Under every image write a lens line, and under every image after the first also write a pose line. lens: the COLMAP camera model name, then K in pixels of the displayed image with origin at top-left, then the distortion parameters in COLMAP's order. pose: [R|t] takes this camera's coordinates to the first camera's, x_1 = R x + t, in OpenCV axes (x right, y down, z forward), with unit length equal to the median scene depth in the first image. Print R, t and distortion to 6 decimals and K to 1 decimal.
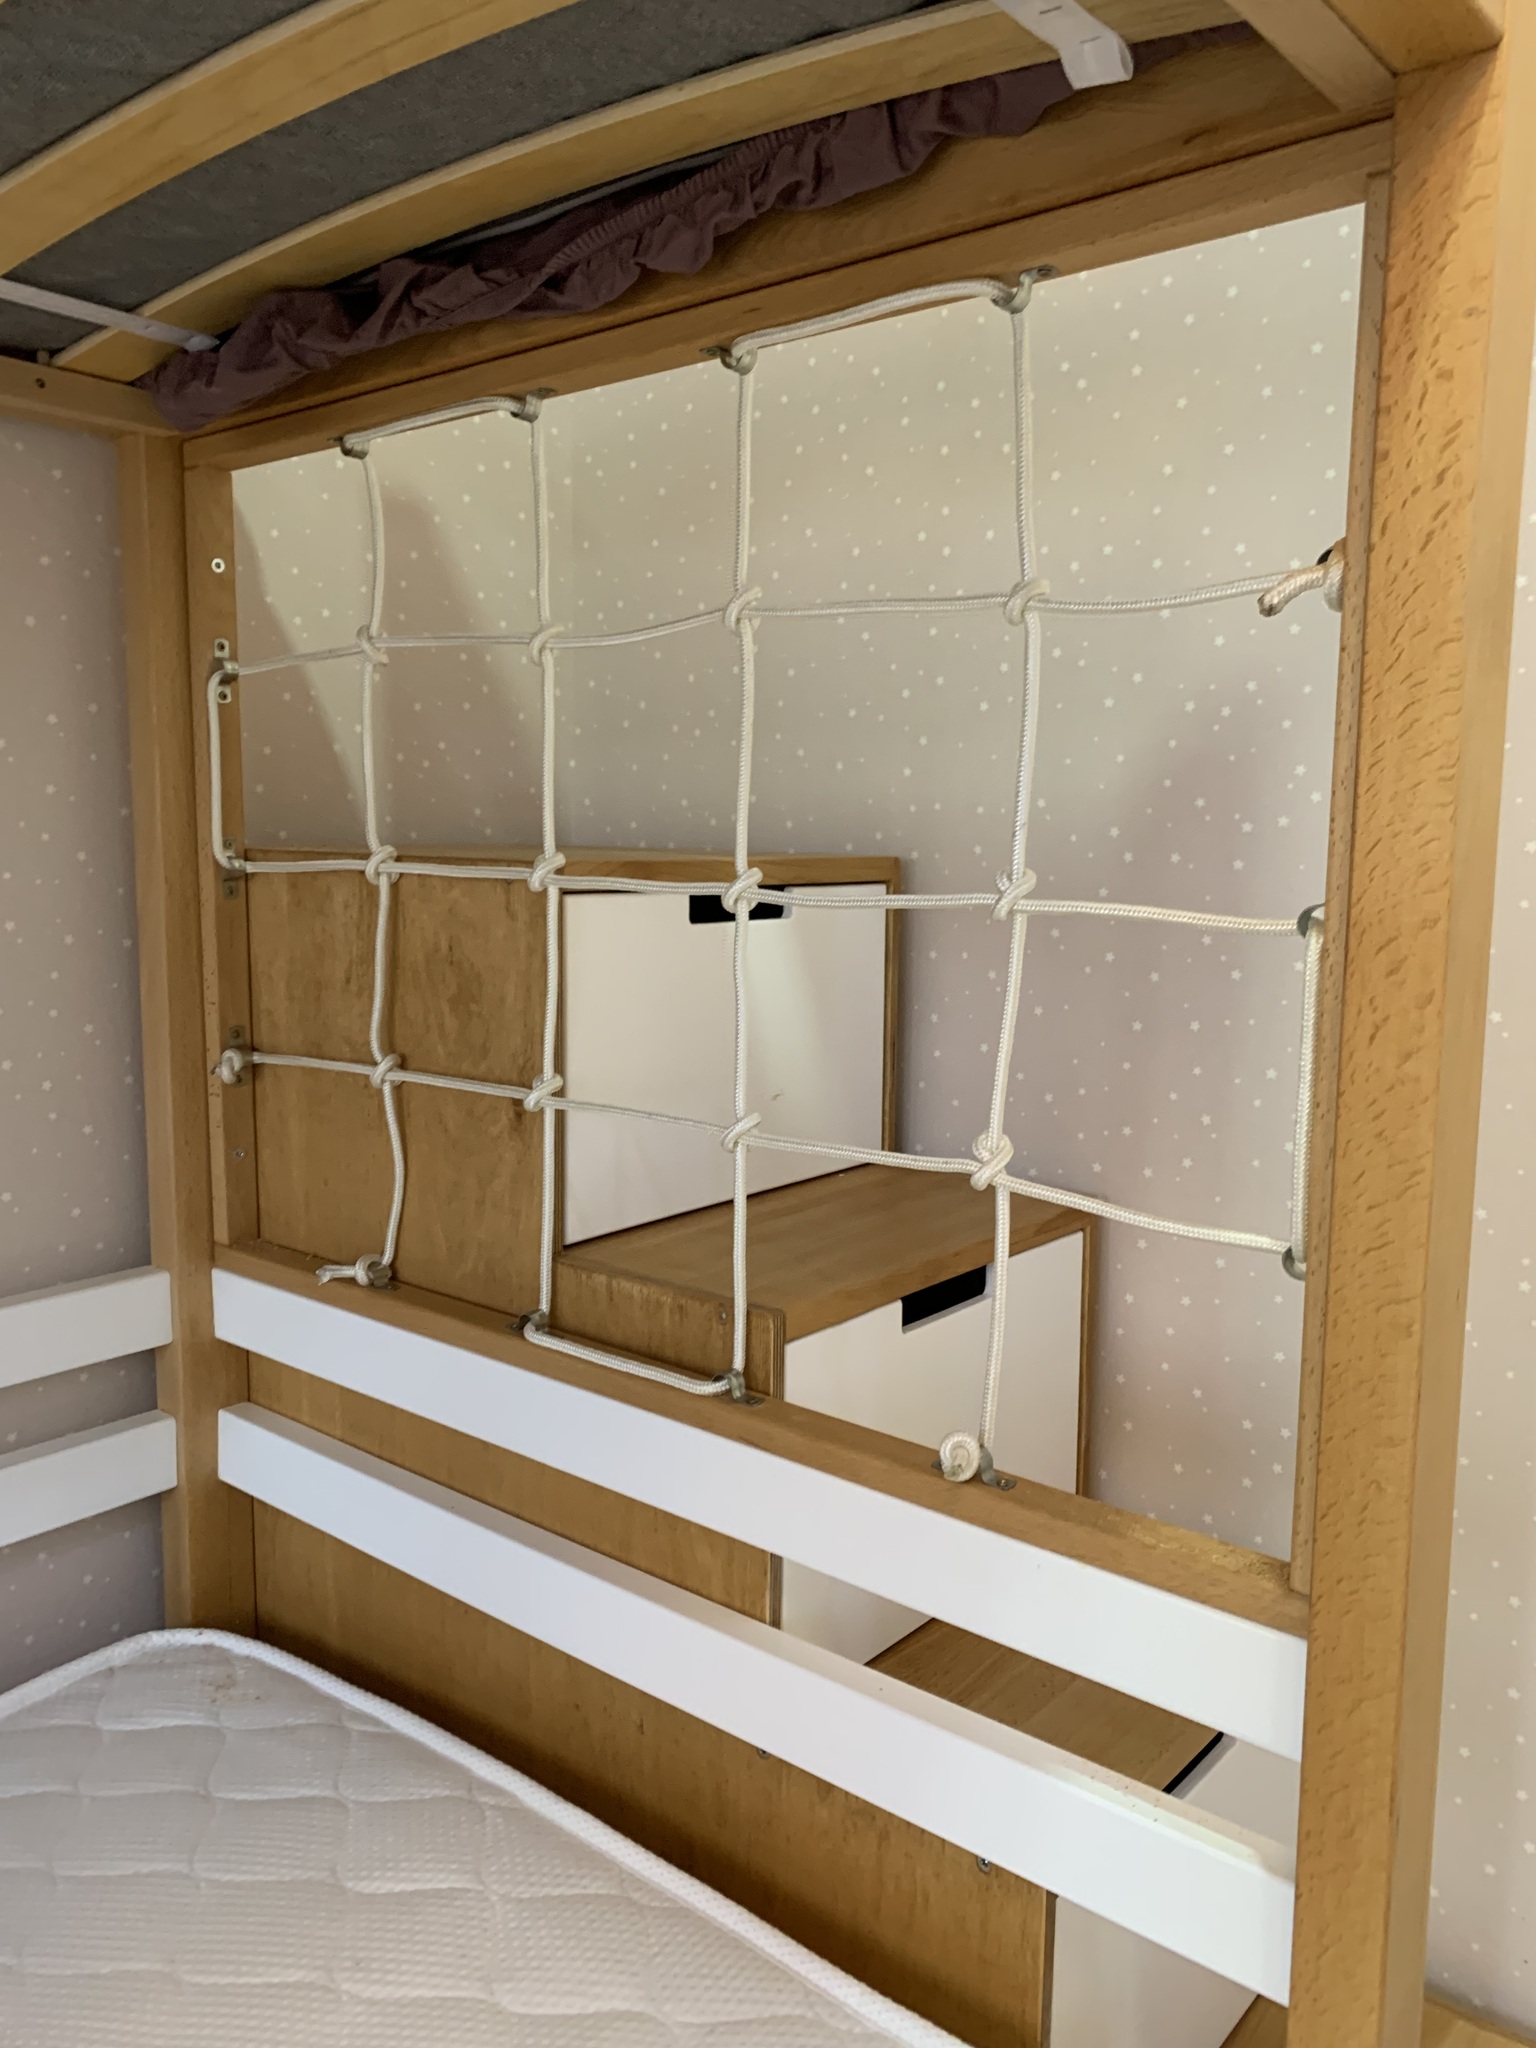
lens RADIAL K [[1556.1, 0, 776.1], [0, 1556.1, 1025.7], [0, 0, 1]] dist [0.013145, -0.004256]
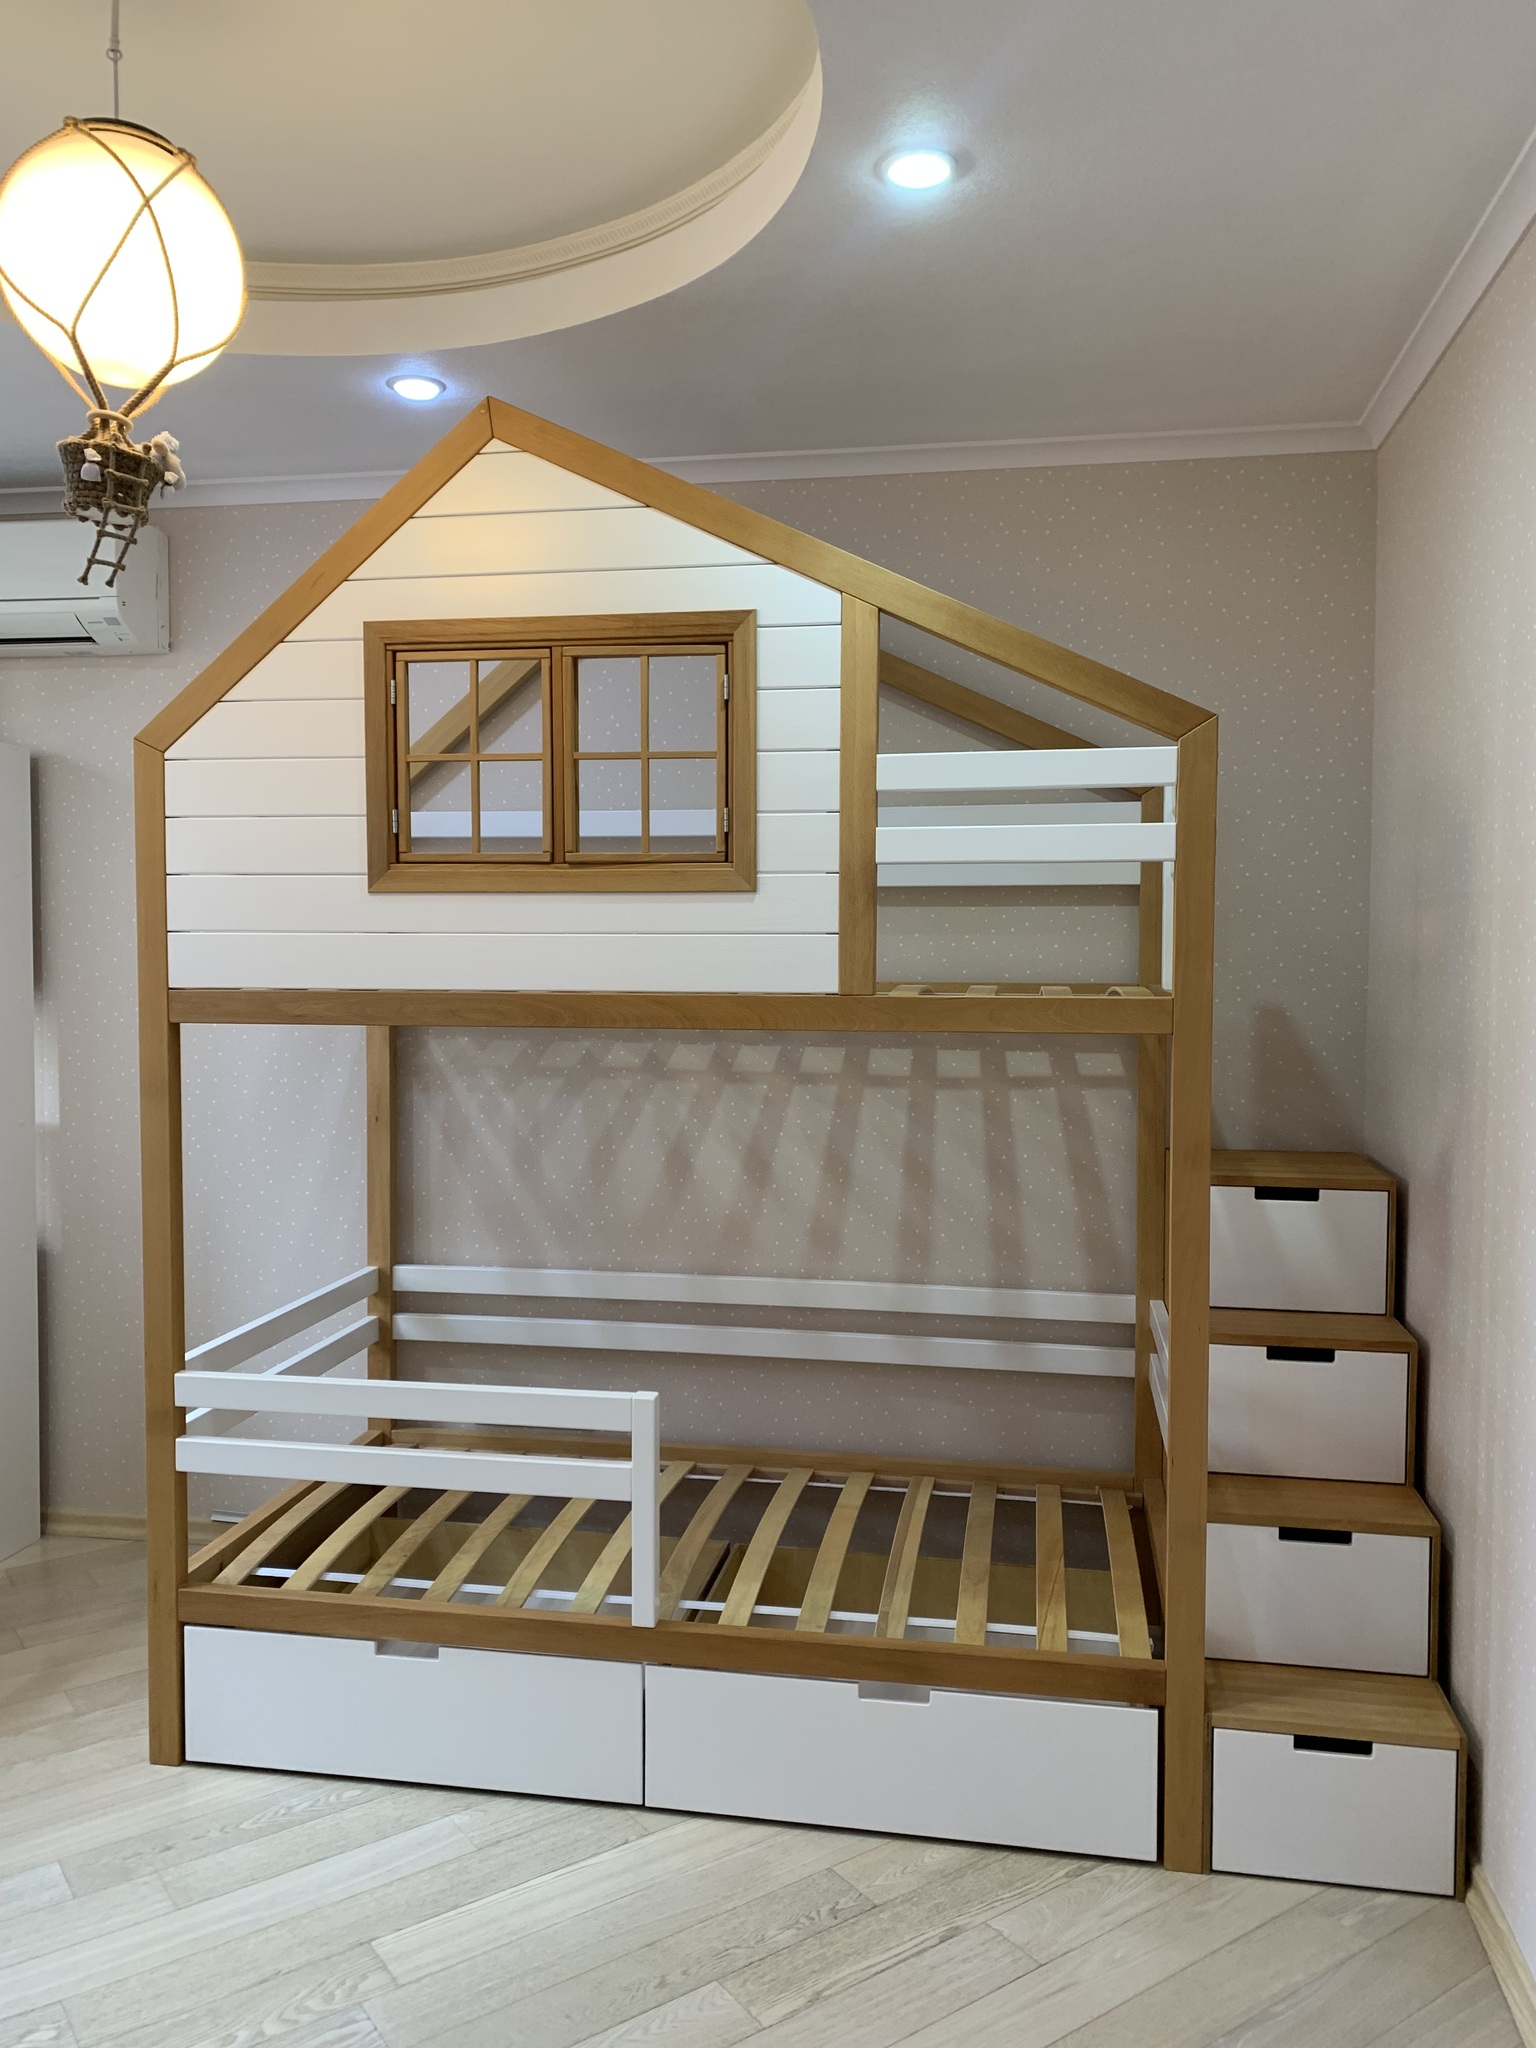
lens RADIAL K [[1556.1, 0, 776.1], [0, 1556.1, 1025.7], [0, 0, 1]] dist [0.013145, -0.004256]
pose [[0.504247, 0.042626, -0.862507, 1.660925], [-0.104141, 0.994493, -0.011735, -0.225688], [0.857257, 0.095740, 0.505910, -1.017174]]
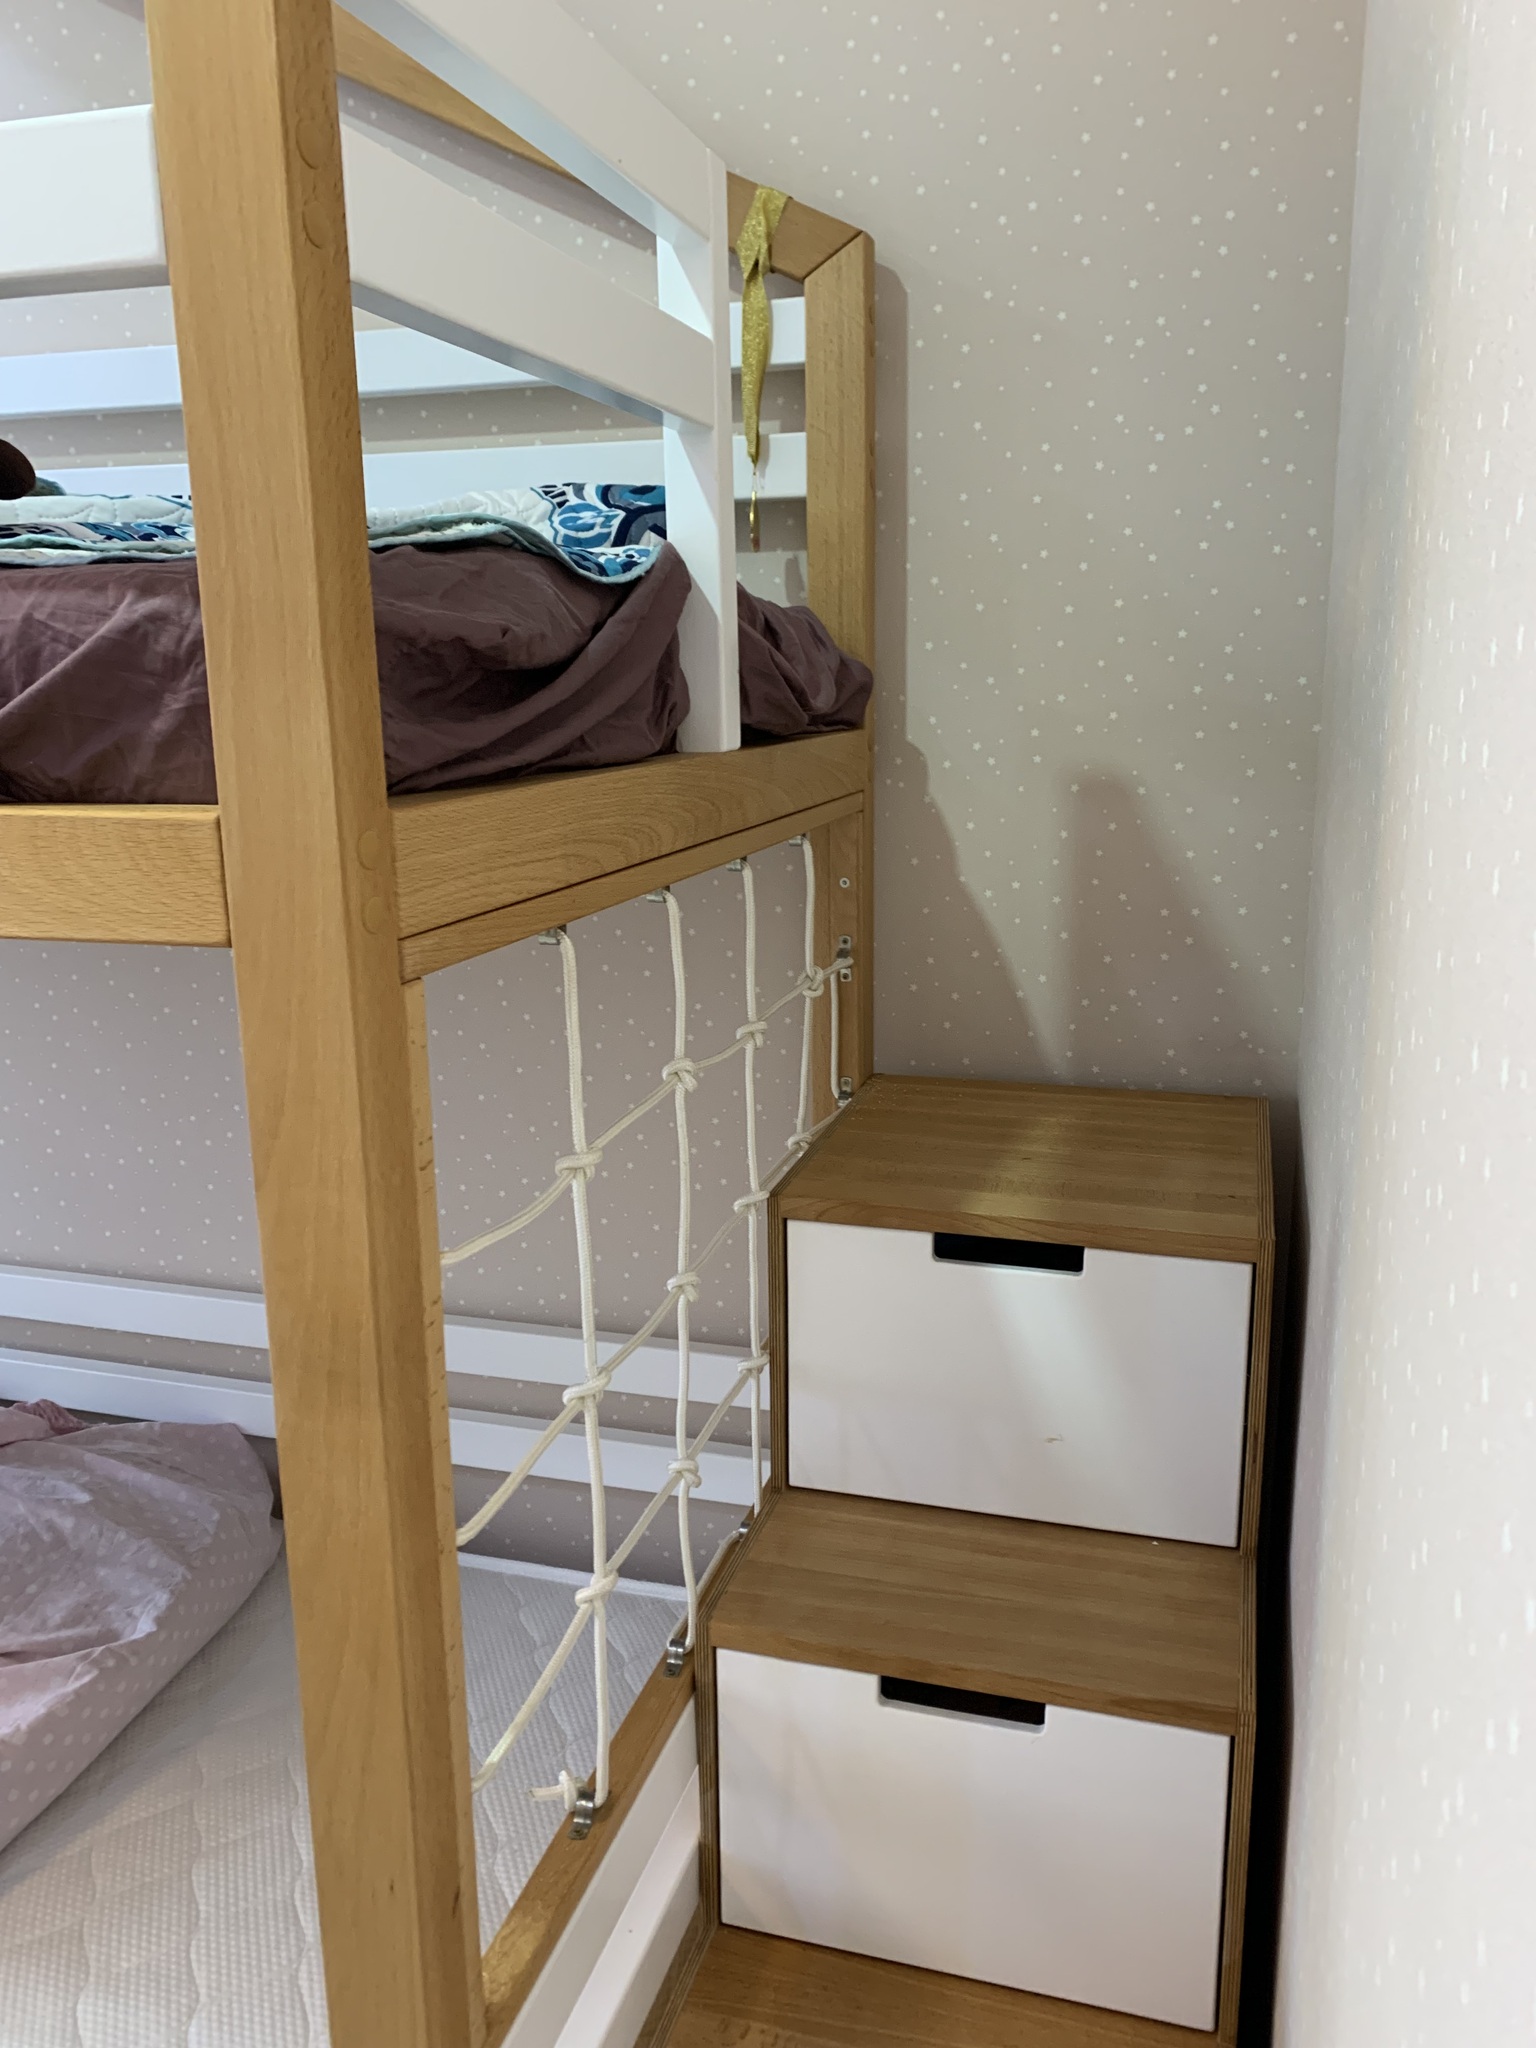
lens RADIAL K [[1556.1, 0, 776.1], [0, 1556.1, 1025.7], [0, 0, 1]] dist [0.013145, -0.004256]
pose [[0.403654, 0.203907, -0.891900, 0.774252], [-0.095037, 0.978919, 0.180790, -0.386338], [0.909962, 0.011787, 0.414524, 0.373655]]
